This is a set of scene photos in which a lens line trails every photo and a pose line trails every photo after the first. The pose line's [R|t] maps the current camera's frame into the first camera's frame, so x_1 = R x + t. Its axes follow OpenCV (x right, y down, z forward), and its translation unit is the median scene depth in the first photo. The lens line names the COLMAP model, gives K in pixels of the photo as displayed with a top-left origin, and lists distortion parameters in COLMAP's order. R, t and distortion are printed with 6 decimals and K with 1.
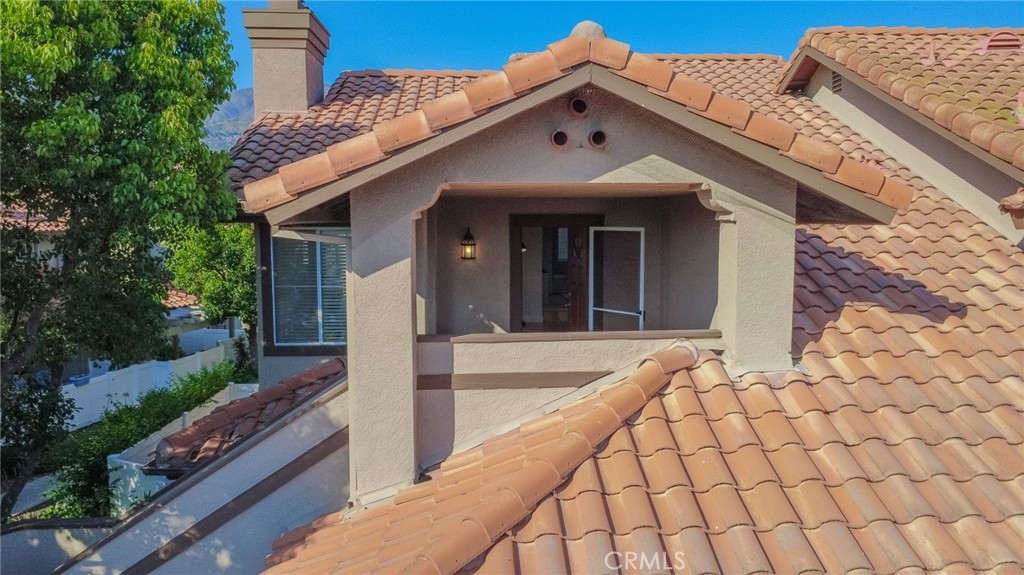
lens RADIAL K [[716.2, 0, 512.0], [0, 716.2, 288.1], [0, 0, 1]] dist [-0.003616, -0.000176]
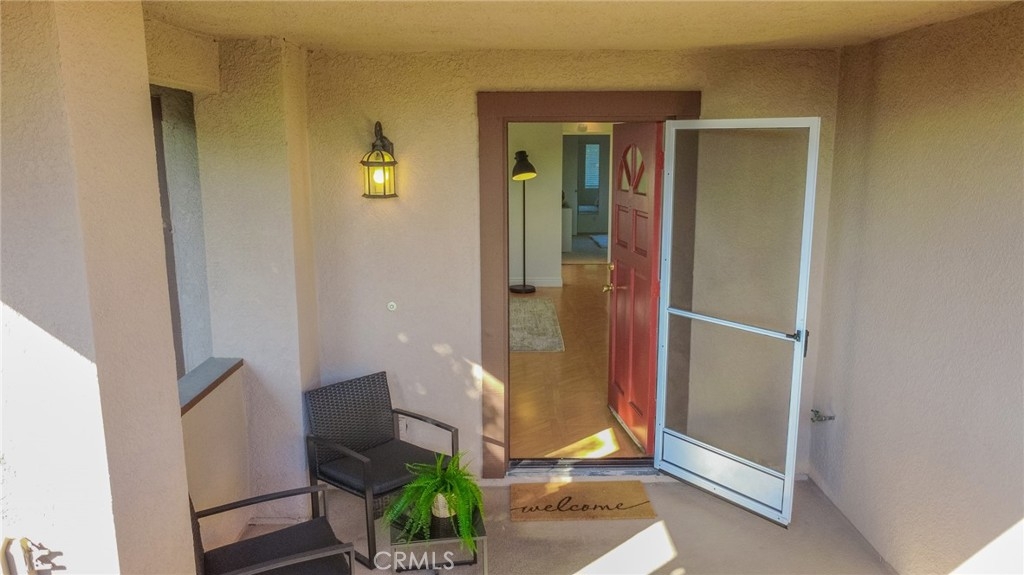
lens RADIAL K [[716.2, 0, 512.0], [0, 716.2, 288.2], [0, 0, 1]] dist [-0.003616, -0.000176]
pose [[0.999413, 0.005101, -0.033874, 0.031812], [-0.001445, 0.994250, 0.107076, -0.032188], [0.034225, -0.106964, 0.993674, 0.564766]]
